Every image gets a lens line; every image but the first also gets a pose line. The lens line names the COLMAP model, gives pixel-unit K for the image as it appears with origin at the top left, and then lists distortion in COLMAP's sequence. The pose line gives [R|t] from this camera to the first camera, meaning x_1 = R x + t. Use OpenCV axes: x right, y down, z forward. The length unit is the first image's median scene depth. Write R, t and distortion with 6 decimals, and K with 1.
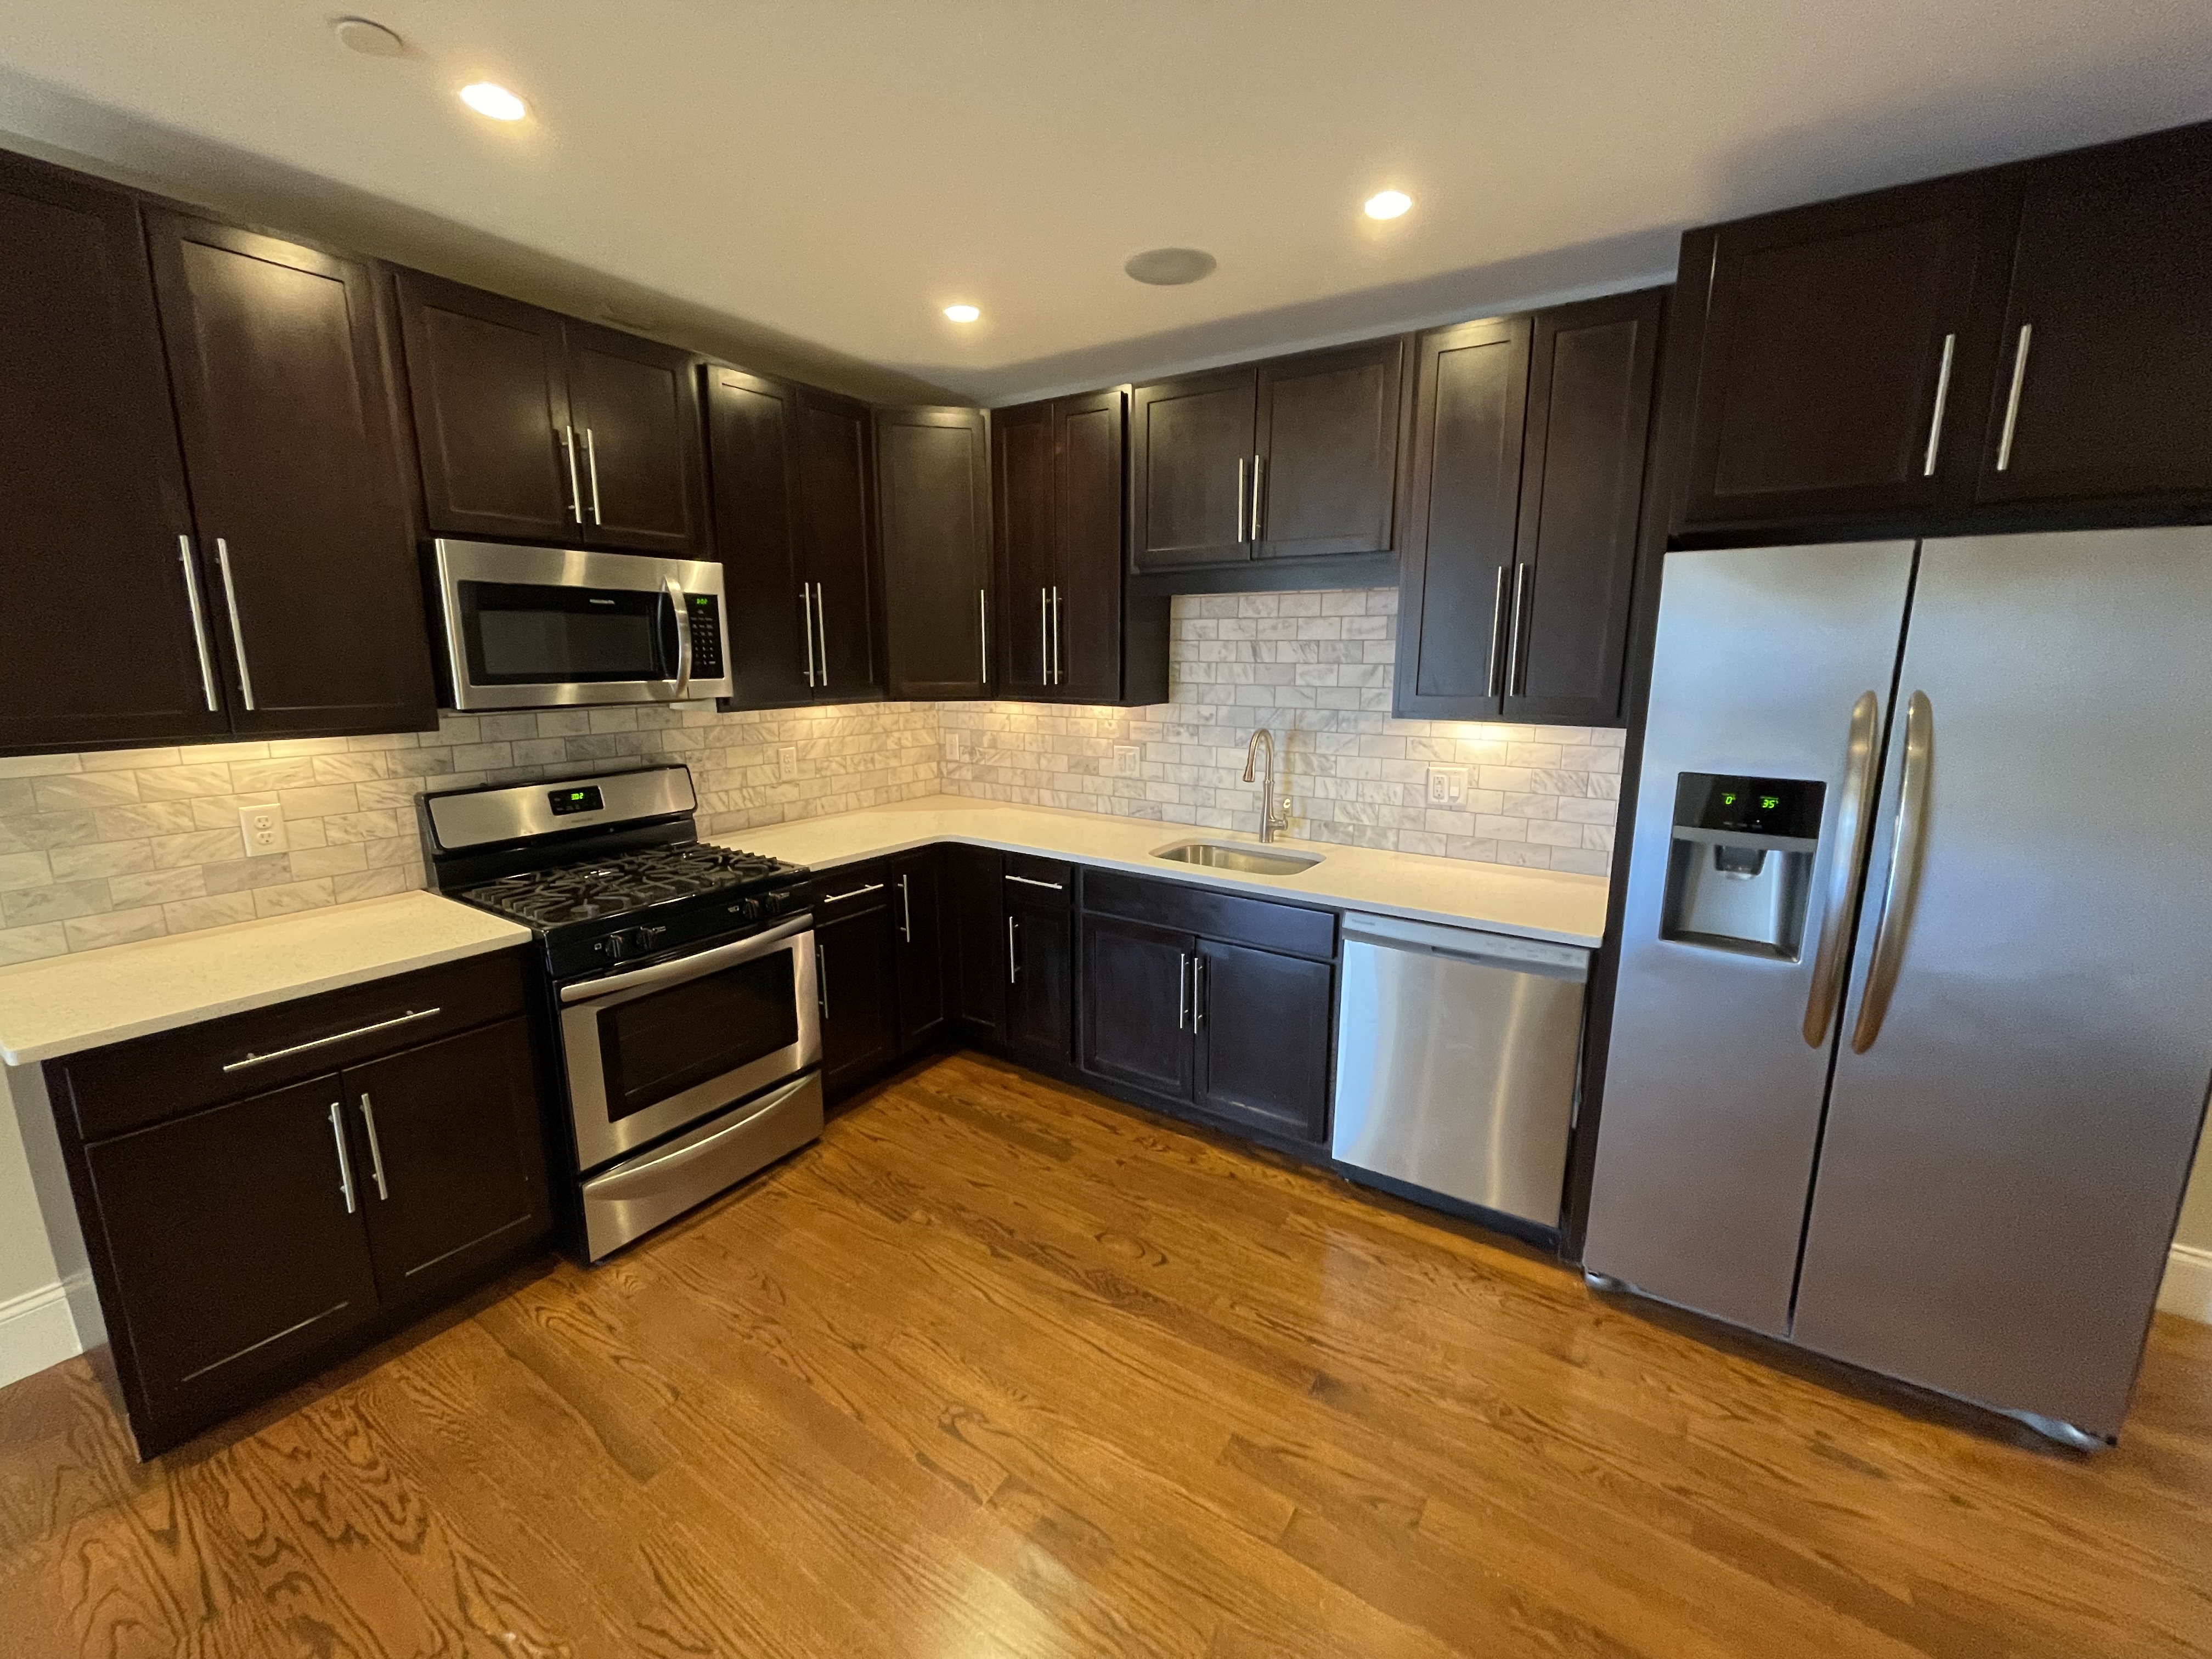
lens RADIAL K [[890.6, 0, 1102.8], [0, 890.6, 819.7], [0, 0, 1]] dist [0.002242, -0.002409]
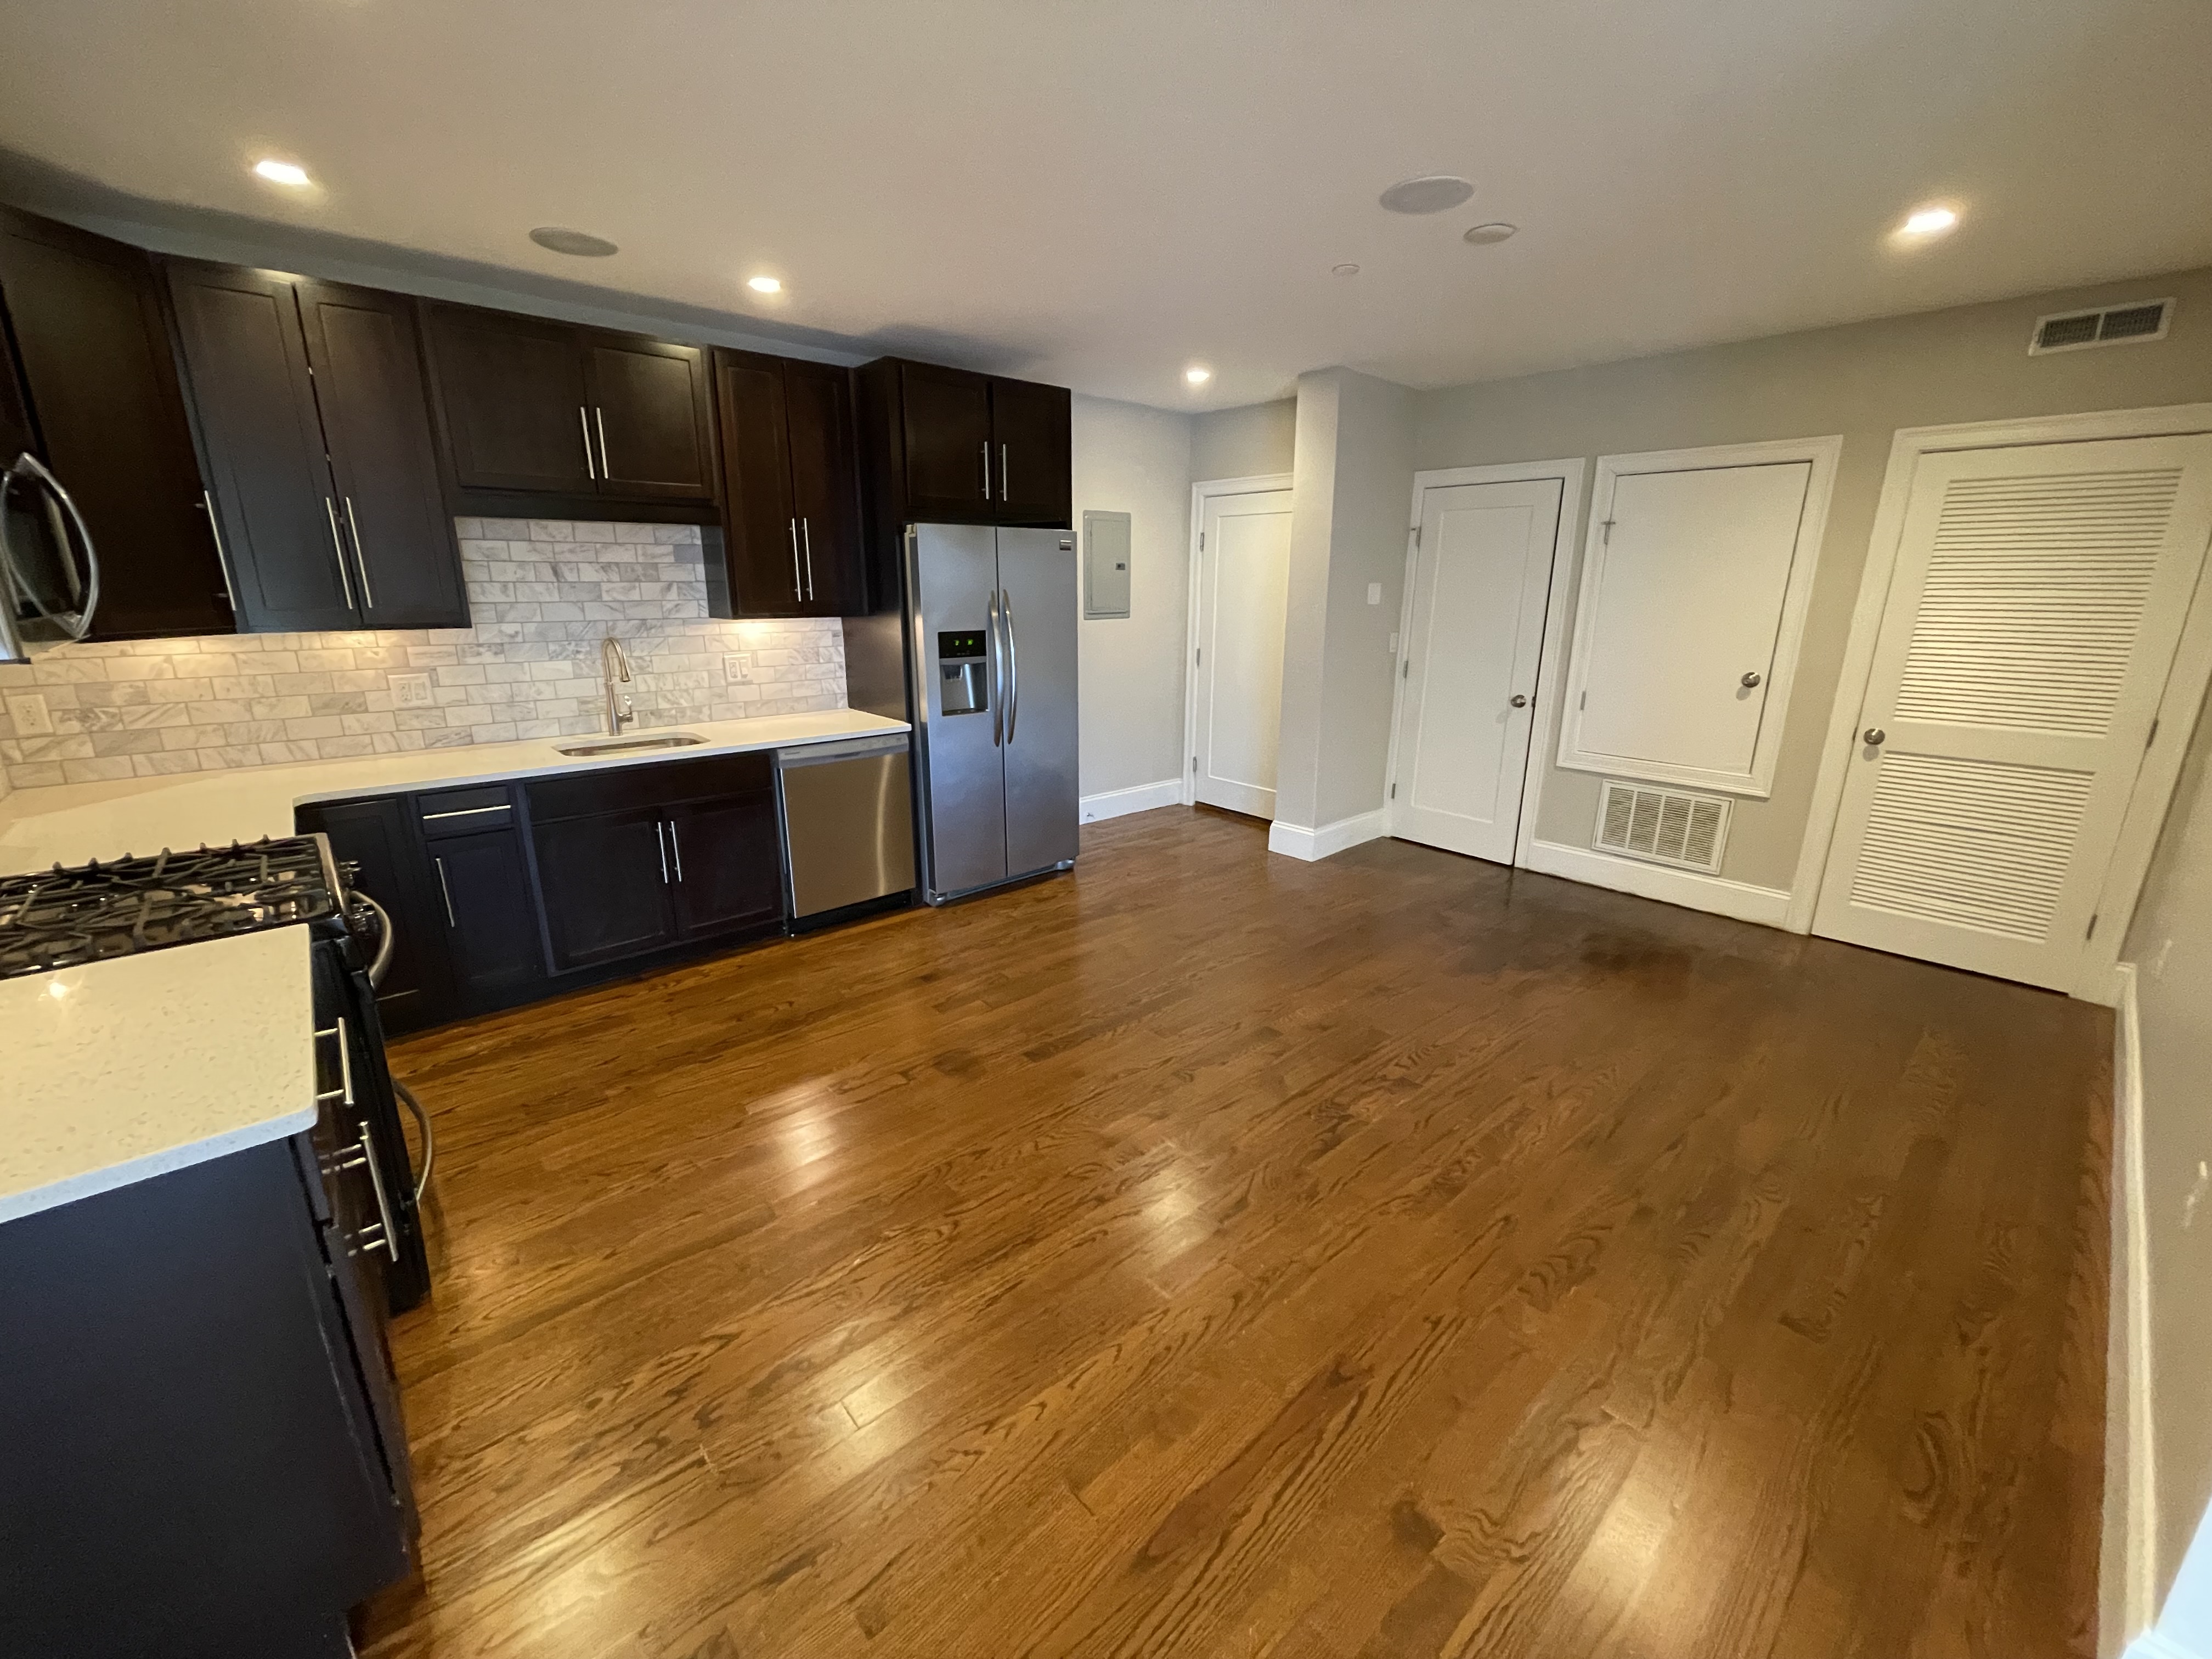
lens RADIAL K [[891.8, 0, 1104.5], [0, 891.8, 819.5], [0, 0, 1]] dist [0.000369, -0.000039]
pose [[0.249555, -0.257099, 0.933607, -0.879350], [0.178601, 0.959791, 0.216570, -0.009498], [-0.951748, 0.112697, 0.285439, 0.057208]]
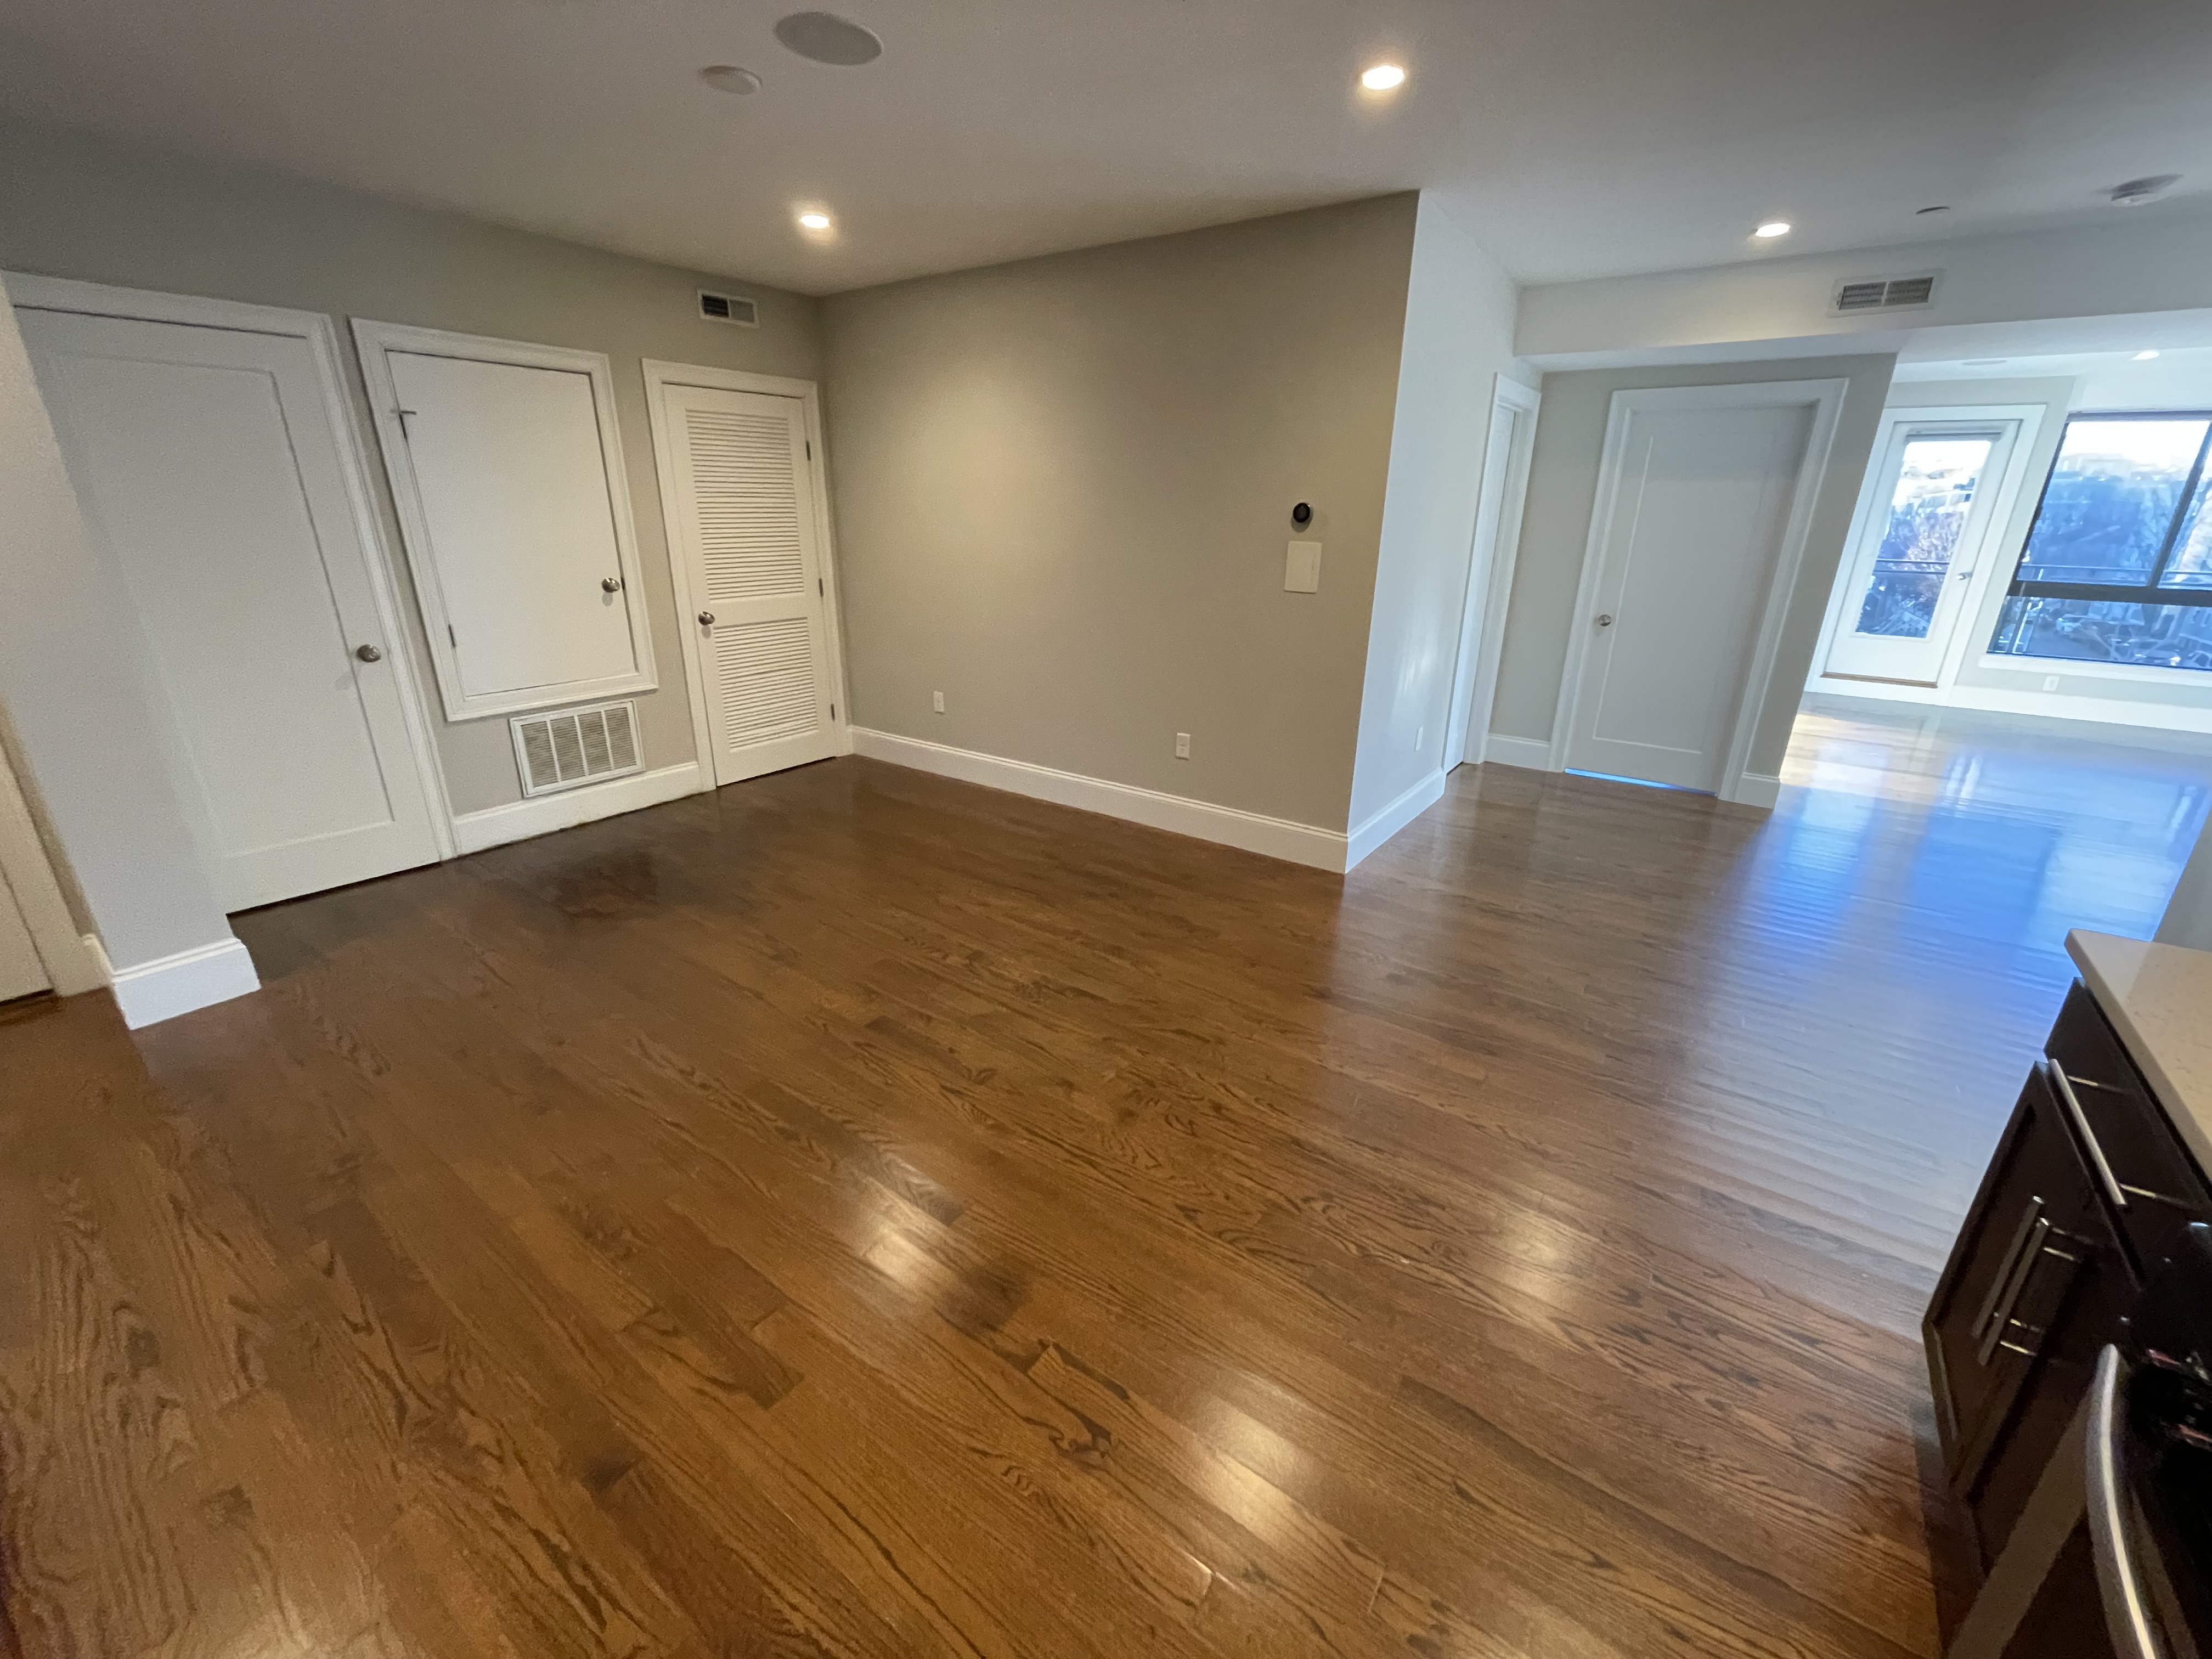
lens RADIAL K [[891.8, 0, 1104.5], [0, 891.8, 819.5], [0, 0, 1]] dist [0.000369, -0.000039]
pose [[-0.999364, -0.025936, 0.024455, -0.118538], [-0.010037, 0.862992, 0.505117, -0.157473], [-0.034205, 0.504551, -0.862704, 0.920768]]
